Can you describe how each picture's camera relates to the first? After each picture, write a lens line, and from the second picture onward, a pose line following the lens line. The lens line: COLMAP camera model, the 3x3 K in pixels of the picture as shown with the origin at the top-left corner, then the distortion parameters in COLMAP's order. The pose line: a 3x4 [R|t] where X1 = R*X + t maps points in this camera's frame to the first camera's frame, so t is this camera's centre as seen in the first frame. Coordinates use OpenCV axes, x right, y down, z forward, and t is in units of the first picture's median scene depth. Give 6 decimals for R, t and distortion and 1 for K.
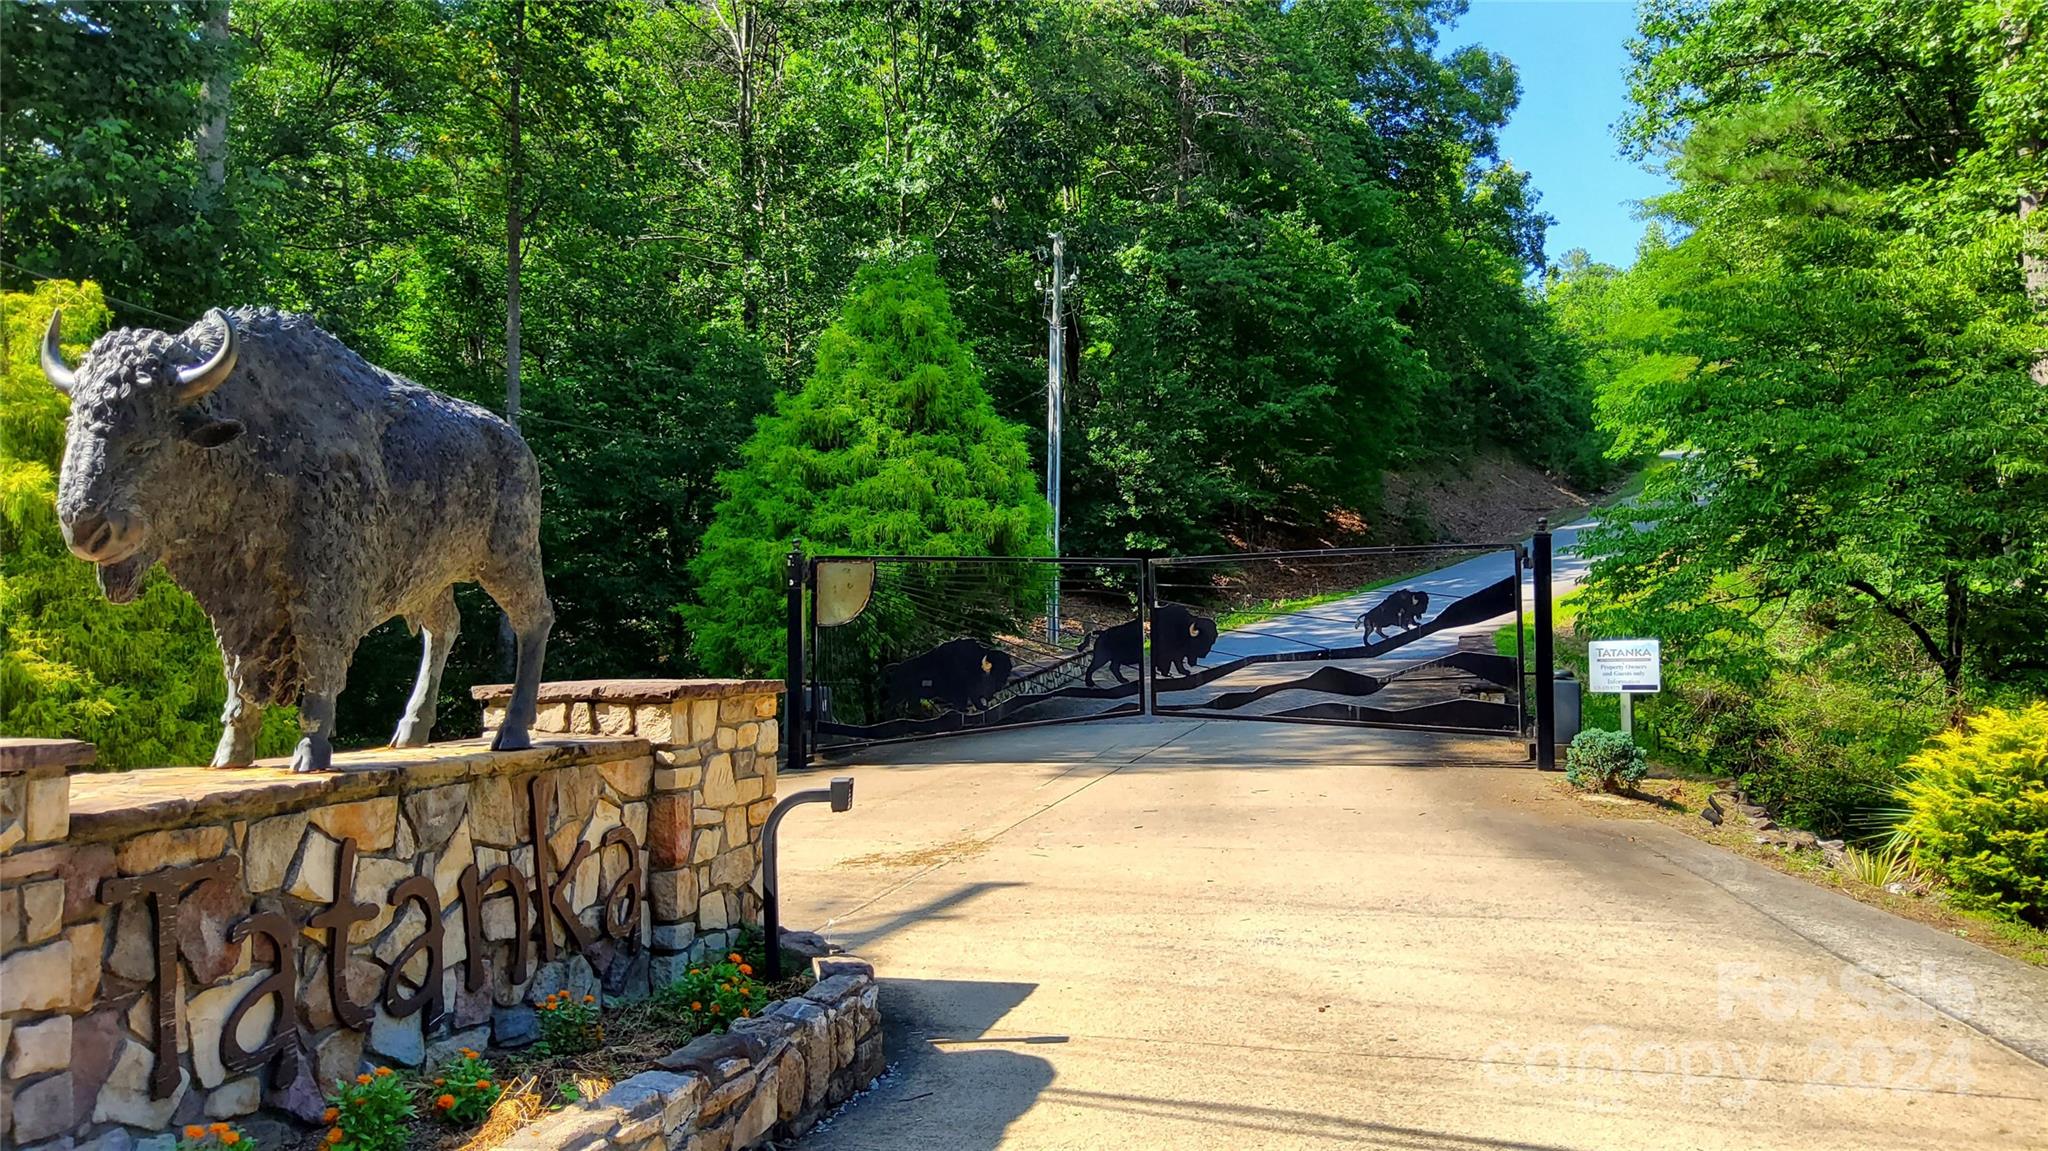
lens RADIAL K [[1576.0, 0, 1101.7], [0, 1576.0, 560.9], [0, 0, 1]] dist [0.124409, -0.184652]
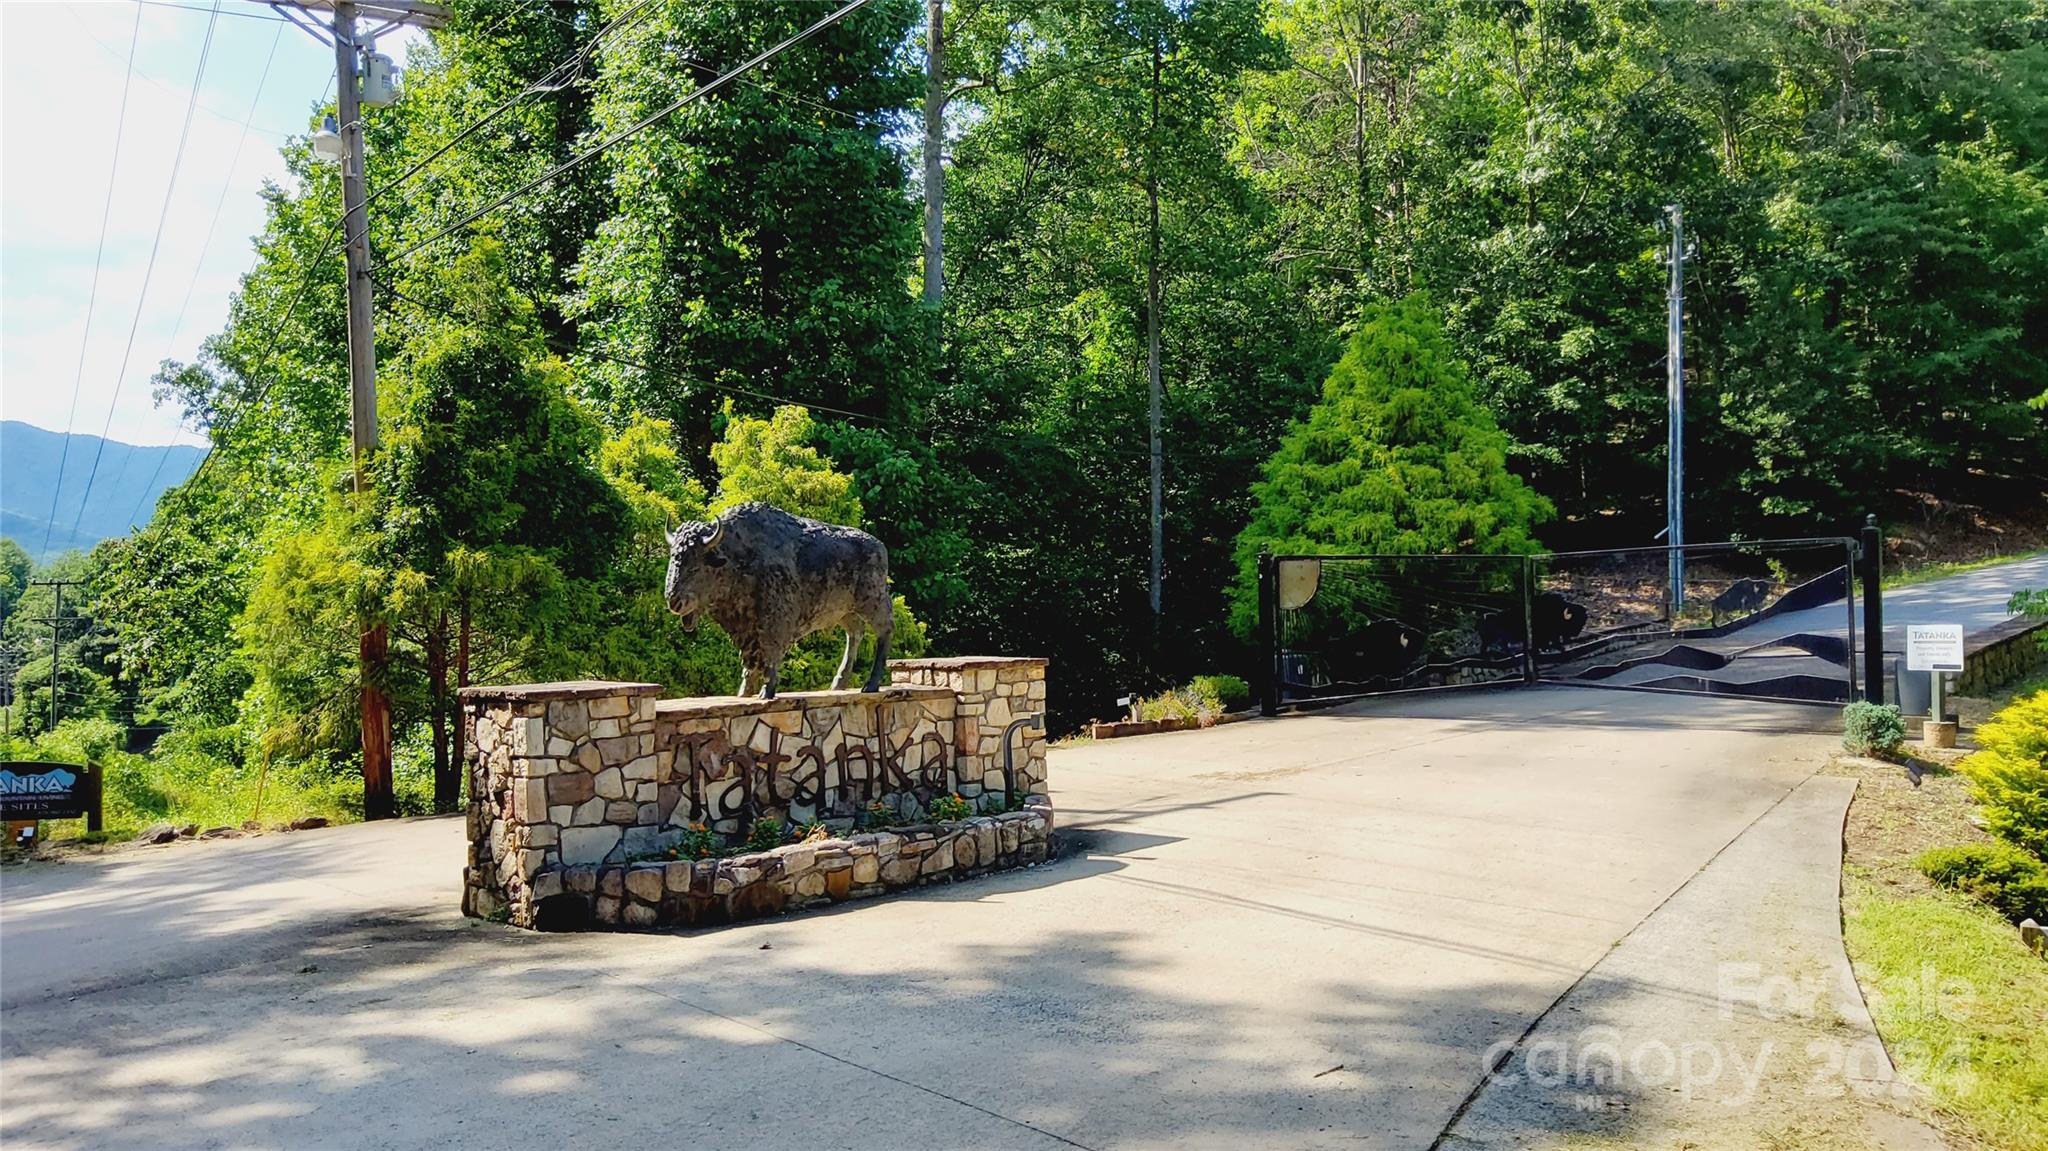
lens RADIAL K [[1576.0, 0, 1101.7], [0, 1576.0, 560.9], [0, 0, 1]] dist [0.124409, -0.184652]
pose [[0.894479, -0.014020, -0.446891, 0.737659], [0.025995, 0.999448, 0.020676, -0.079687], [0.446355, -0.030111, 0.894349, -0.639784]]
